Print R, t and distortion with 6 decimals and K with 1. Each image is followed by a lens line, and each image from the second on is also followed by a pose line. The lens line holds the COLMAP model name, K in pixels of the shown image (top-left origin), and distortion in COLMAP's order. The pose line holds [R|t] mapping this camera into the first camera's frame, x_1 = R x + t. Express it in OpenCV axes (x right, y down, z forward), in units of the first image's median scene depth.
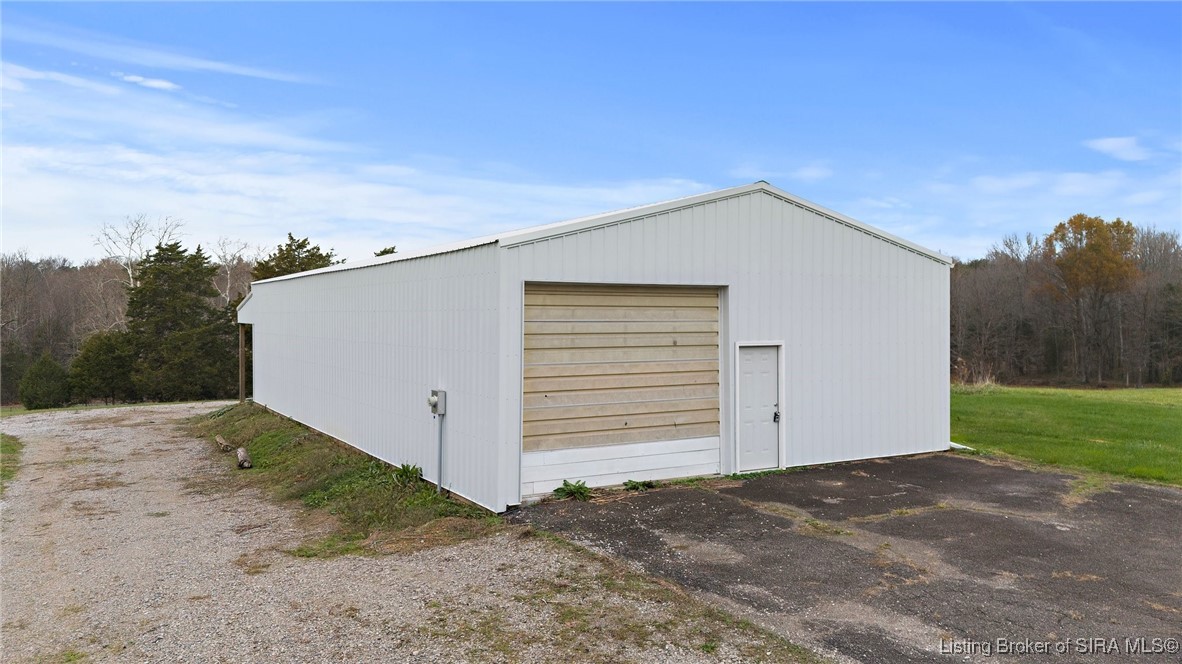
lens RADIAL K [[859.2, 0, 586.6], [0, 859.2, 290.1], [0, 0, 1]] dist [0.088822, -0.099514]
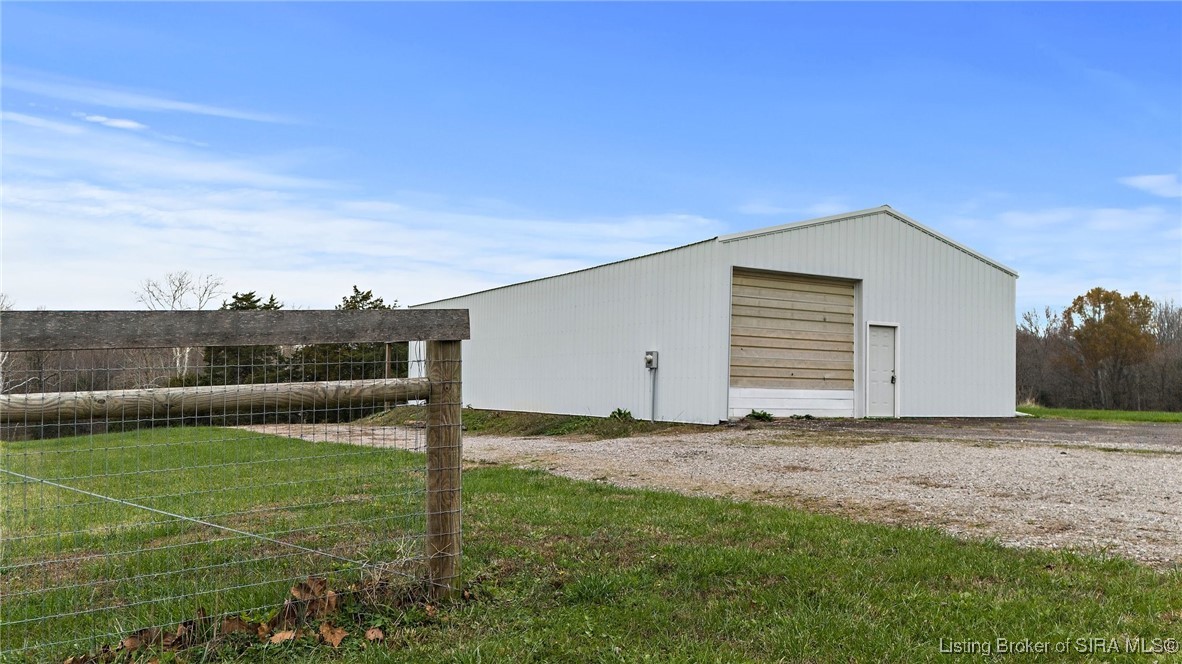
lens RADIAL K [[869.8, 0, 591.0], [0, 869.8, 332.0], [0, 0, 1]] dist [0.064739, -0.063075]
pose [[0.999857, 0.015438, -0.006971, -0.255499], [-0.015665, 0.999306, -0.033794, 0.131140], [0.006444, 0.033898, 0.999405, -0.393210]]
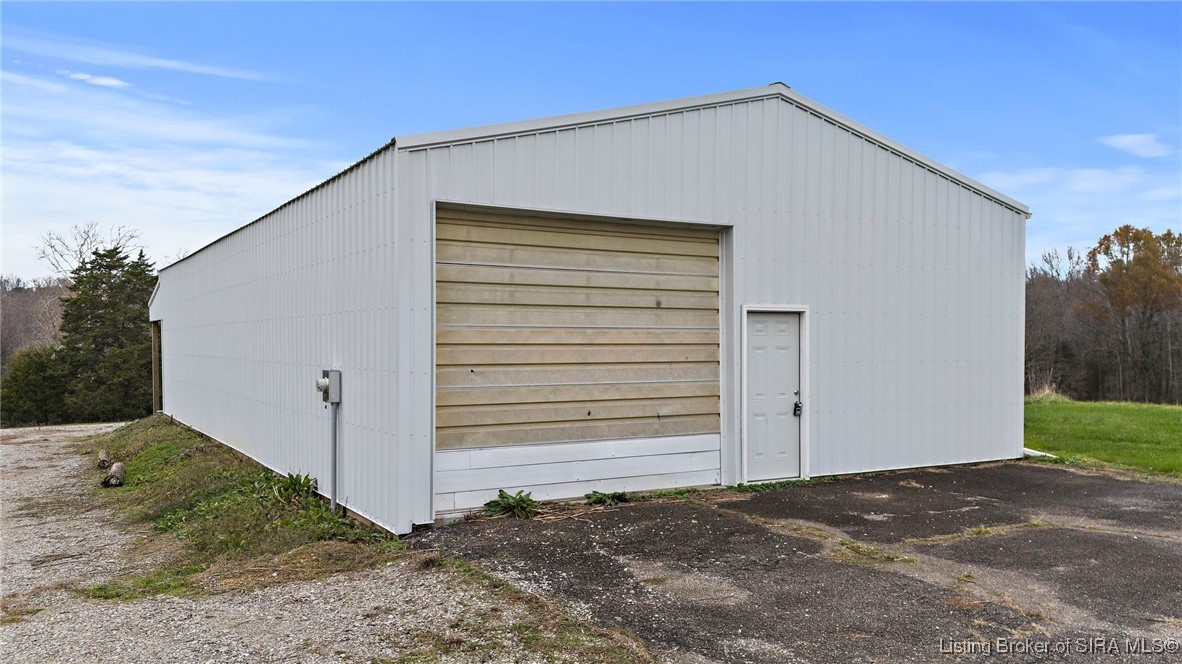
lens RADIAL K [[930.2, 0, 591.0], [0, 930.2, 332.0], [0, 0, 1]] dist [0.087571, -0.086606]
pose [[0.999993, -0.000463, 0.003746, 0.041934], [0.000389, 0.999804, 0.019777, 0.067636], [-0.003755, -0.019775, 0.999797, 0.211233]]
